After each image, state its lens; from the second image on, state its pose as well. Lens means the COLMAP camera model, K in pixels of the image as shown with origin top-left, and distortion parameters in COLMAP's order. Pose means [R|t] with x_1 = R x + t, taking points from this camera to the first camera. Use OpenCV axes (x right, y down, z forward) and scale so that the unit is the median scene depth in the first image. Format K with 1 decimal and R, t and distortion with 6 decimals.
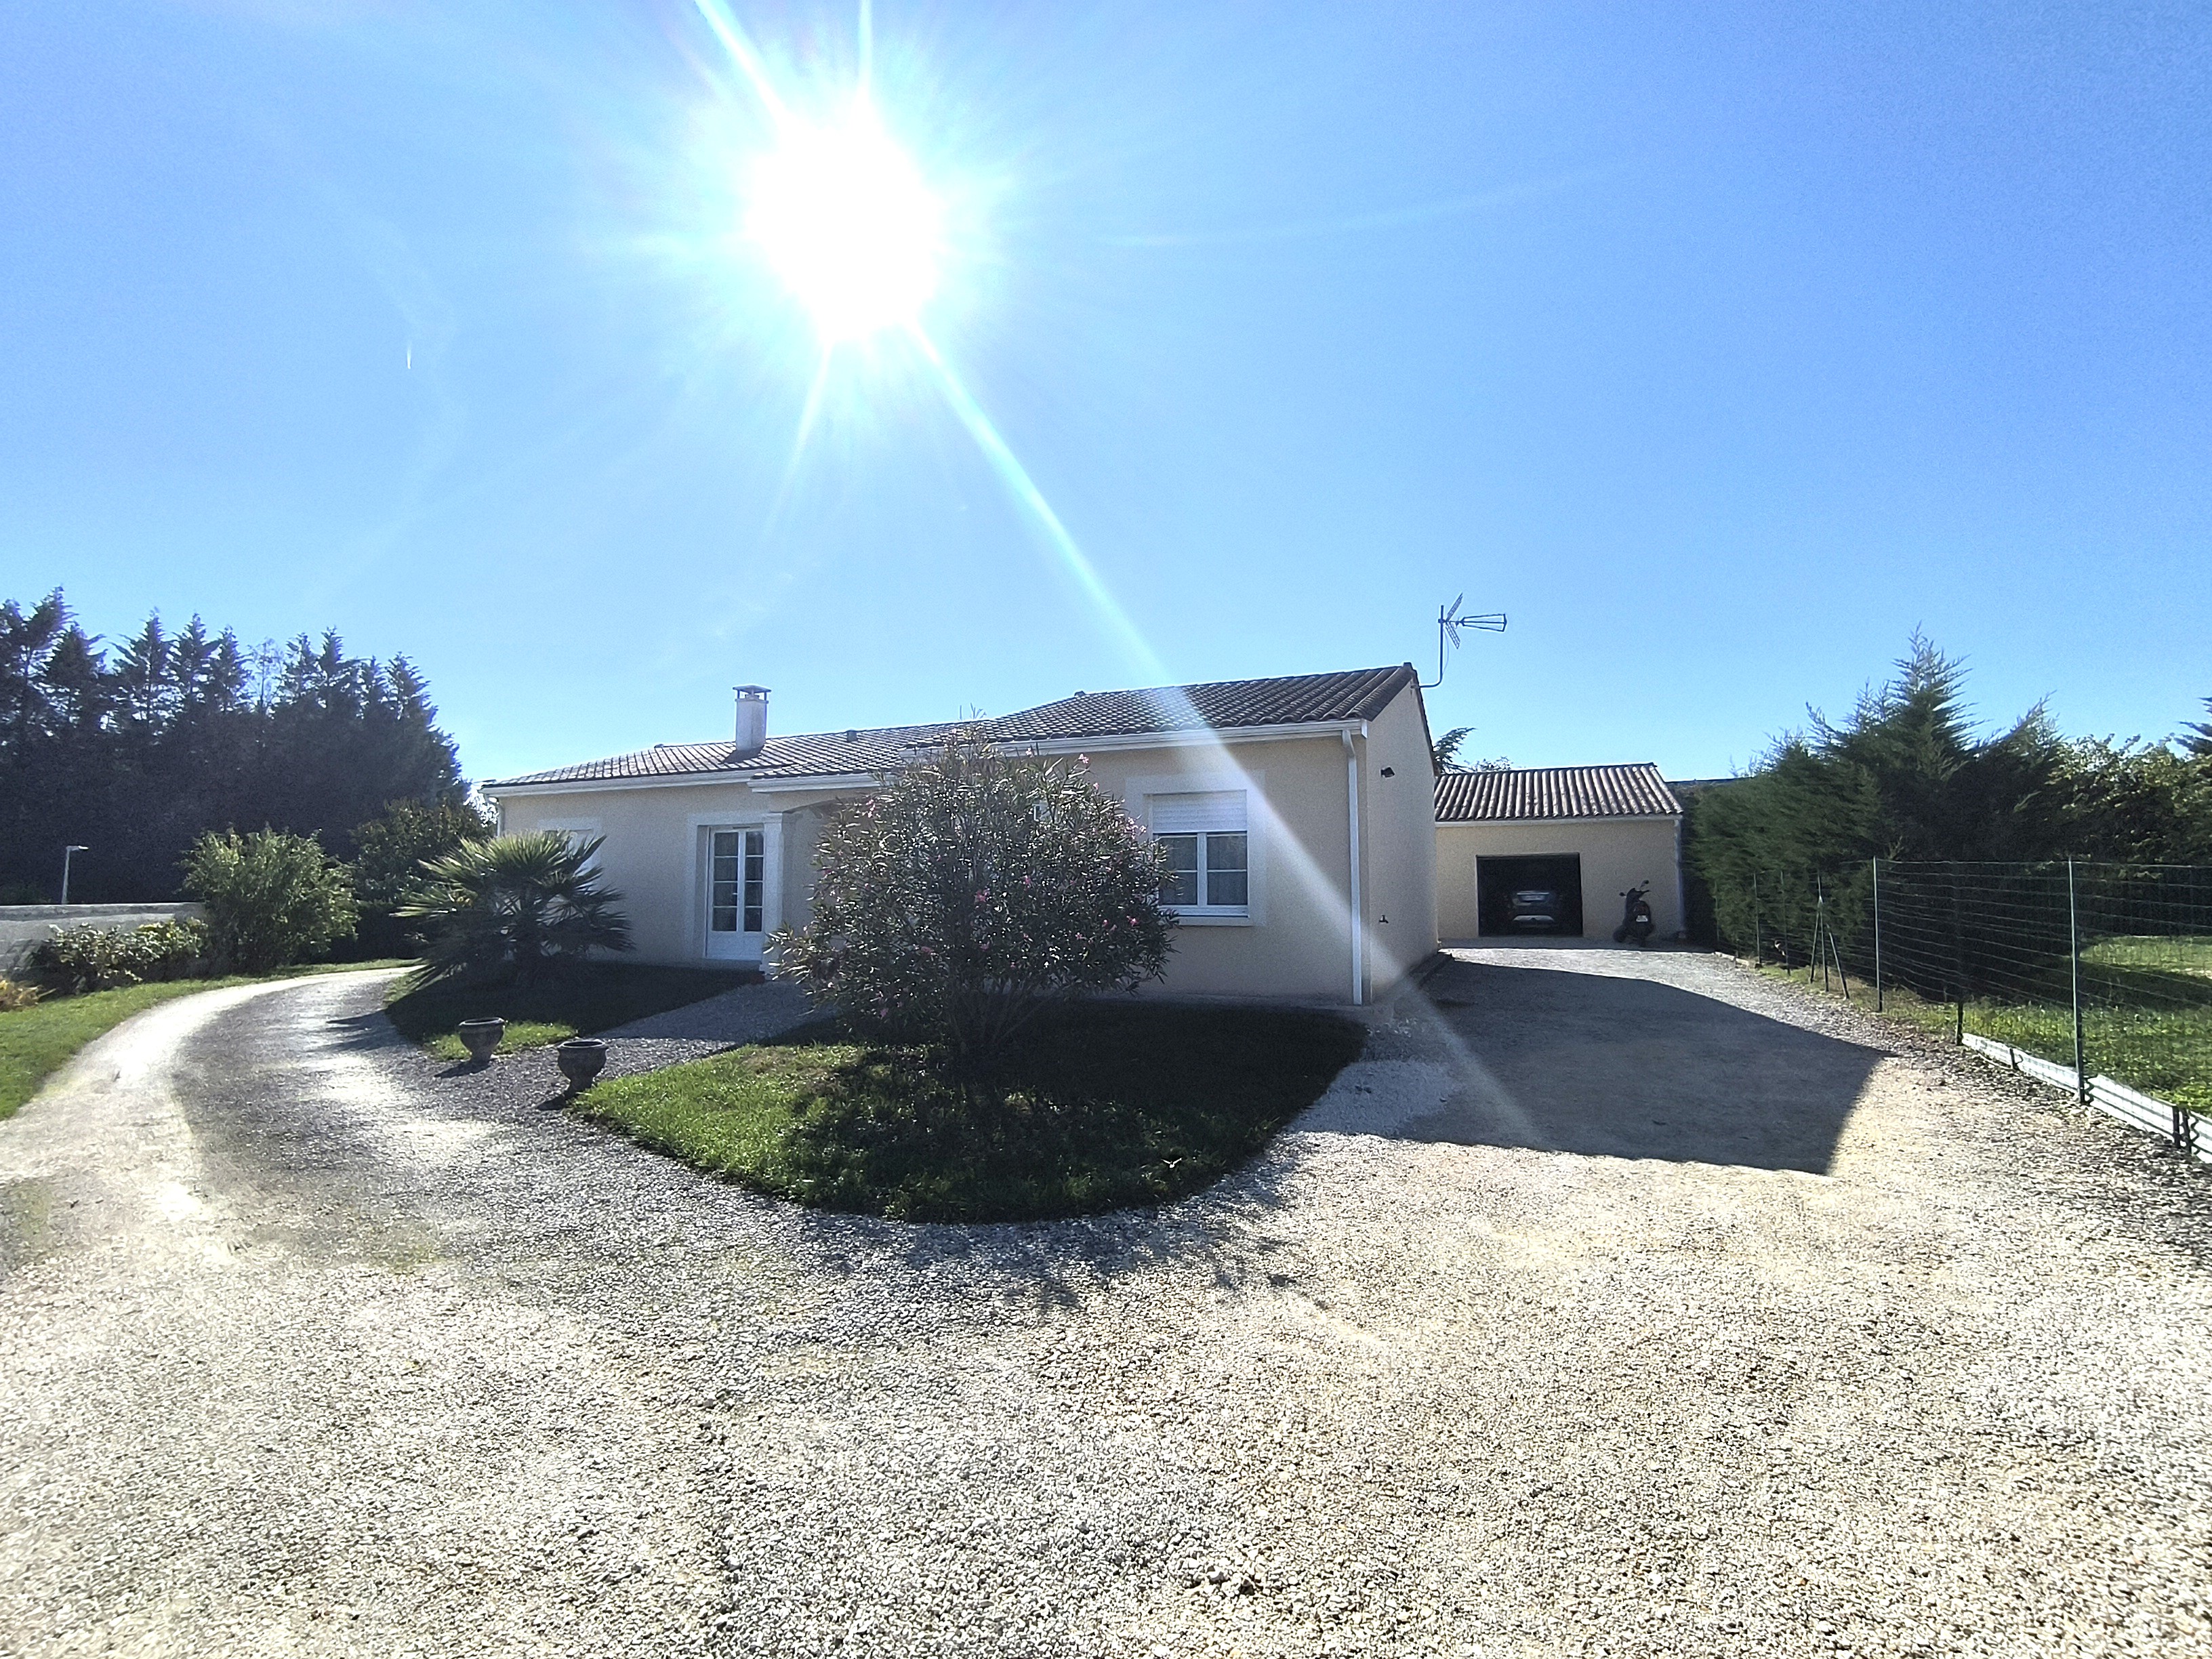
lens RADIAL K [[1015.0, 0, 1138.7], [0, 1015.0, 822.5], [0, 0, 1]] dist [-0.055133, 0.022644]
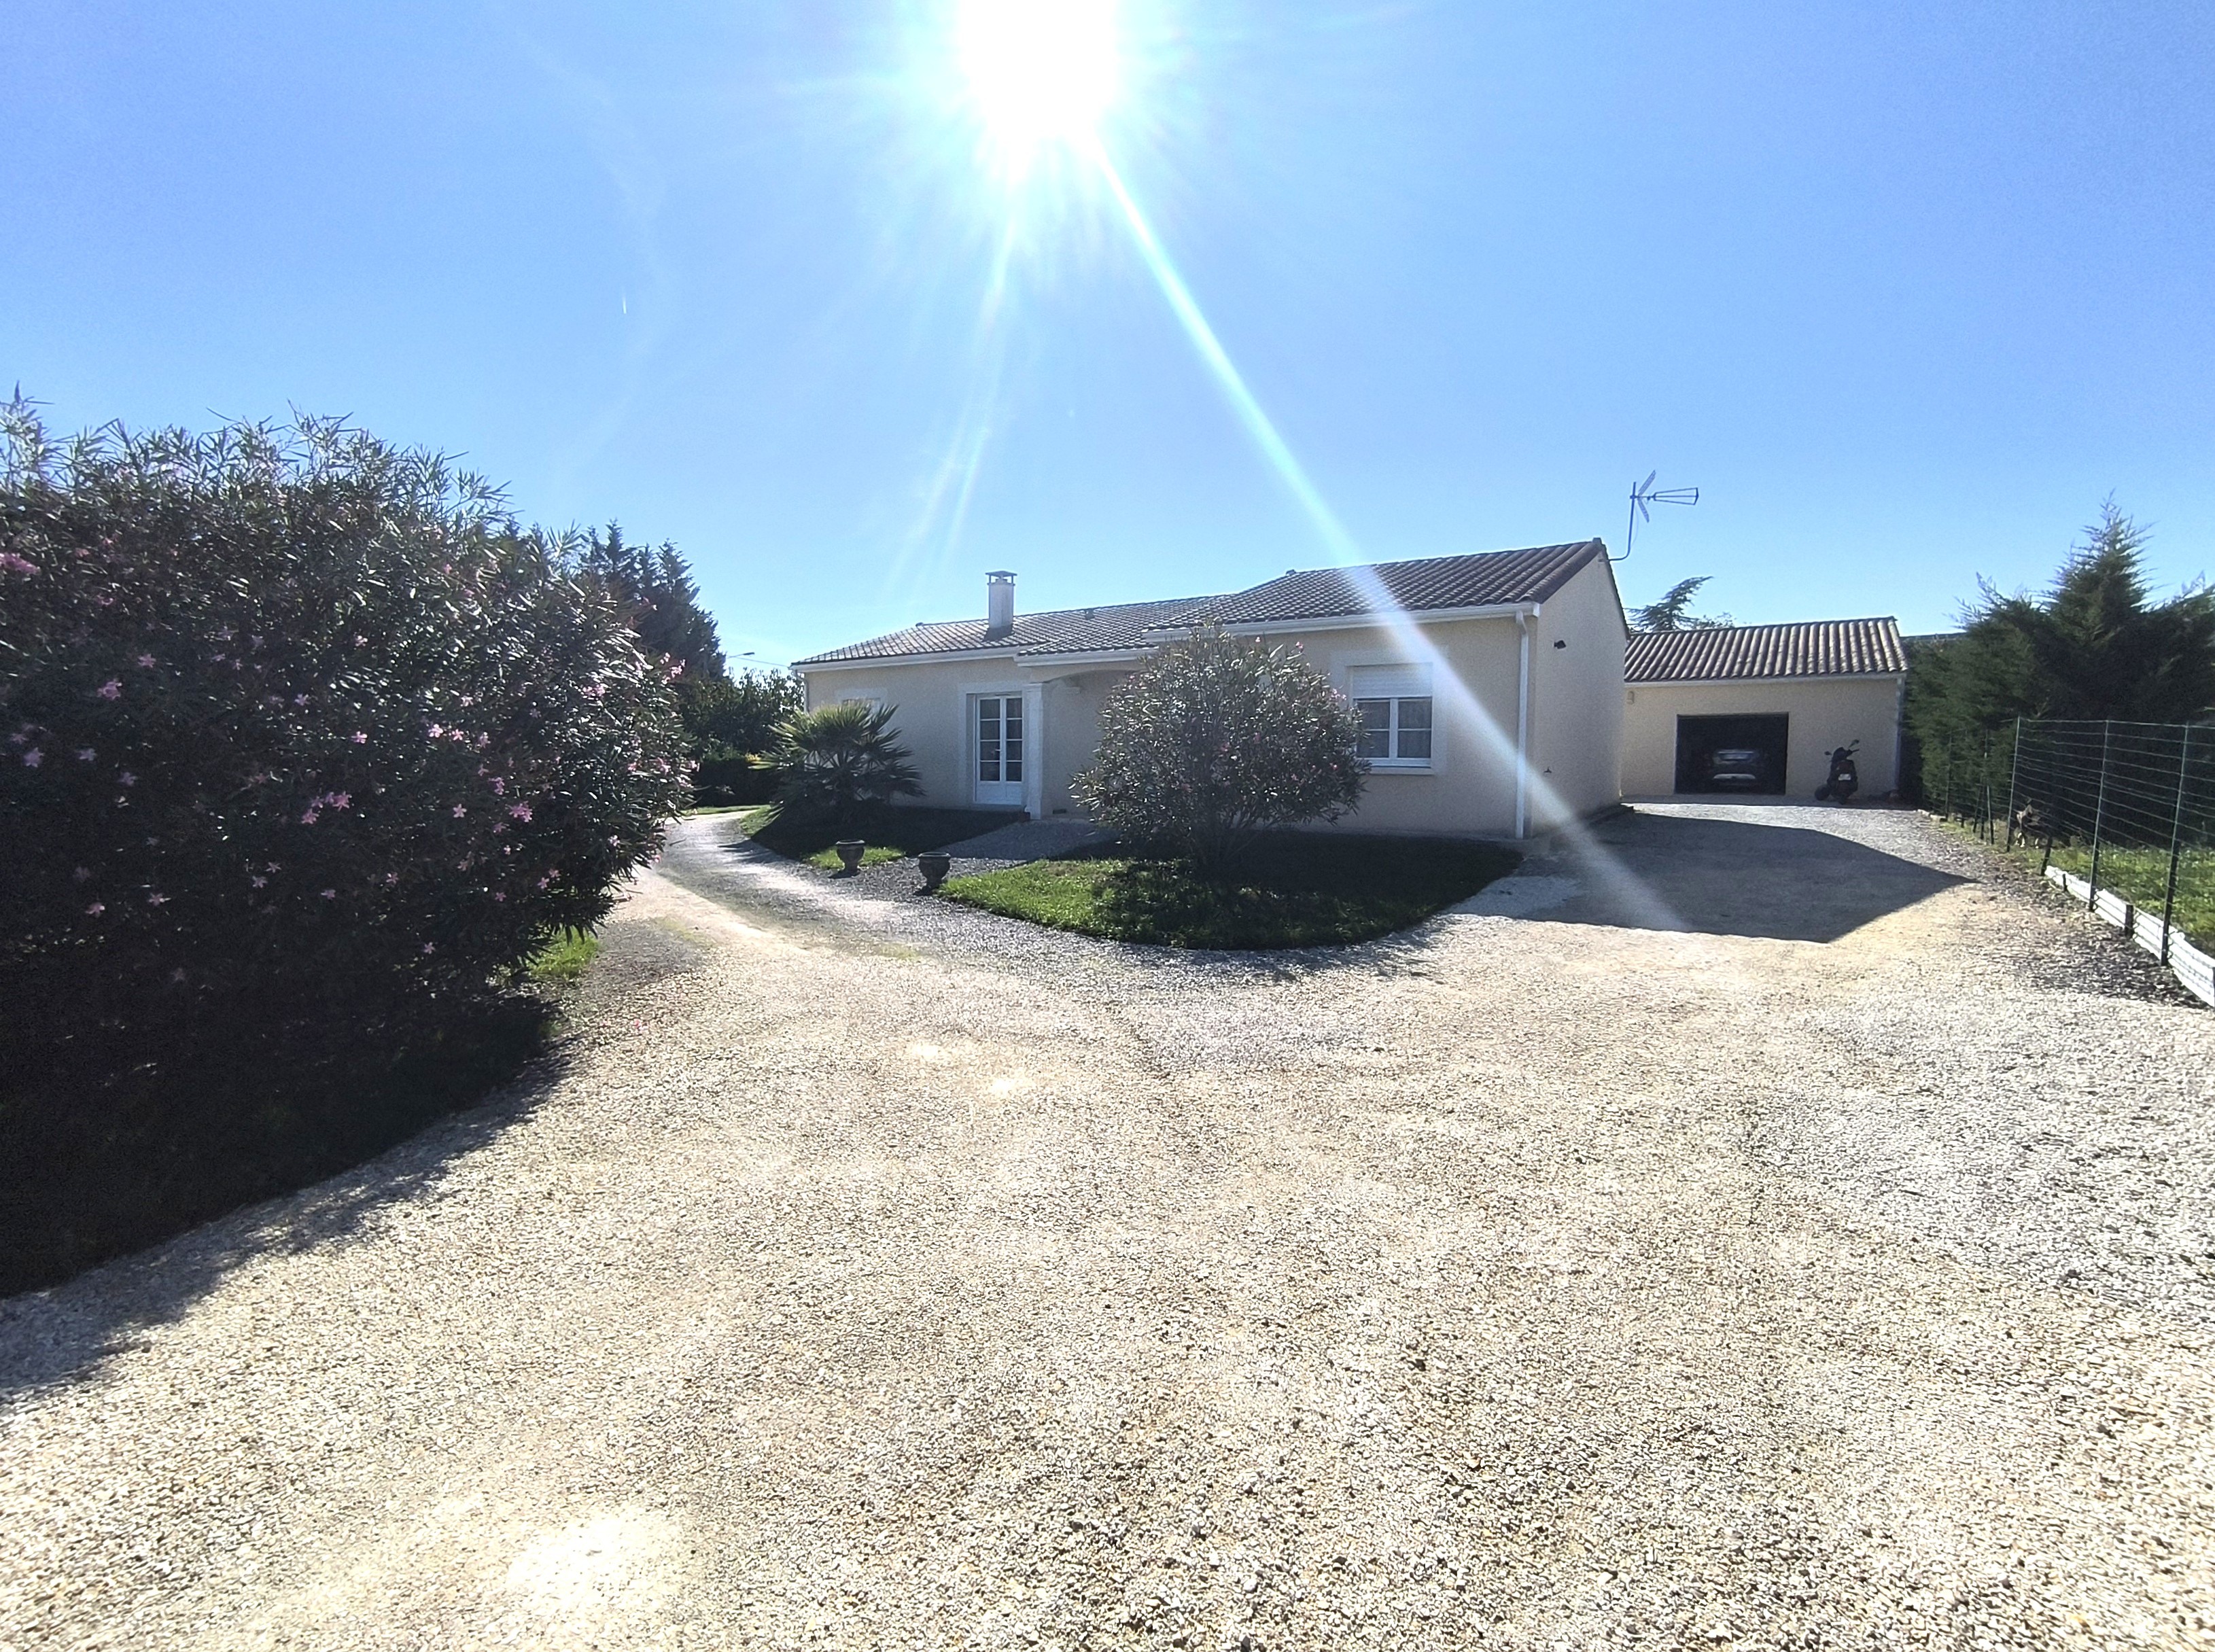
lens RADIAL K [[1006.7, 0, 1092.3], [0, 1006.7, 860.1], [0, 0, 1]] dist [-0.046122, 0.036098]
pose [[0.970807, 0.026581, -0.238383, 0.001951], [0.015536, 0.984785, 0.173080, -0.009807], [0.239357, -0.171731, 0.955624, -0.218615]]
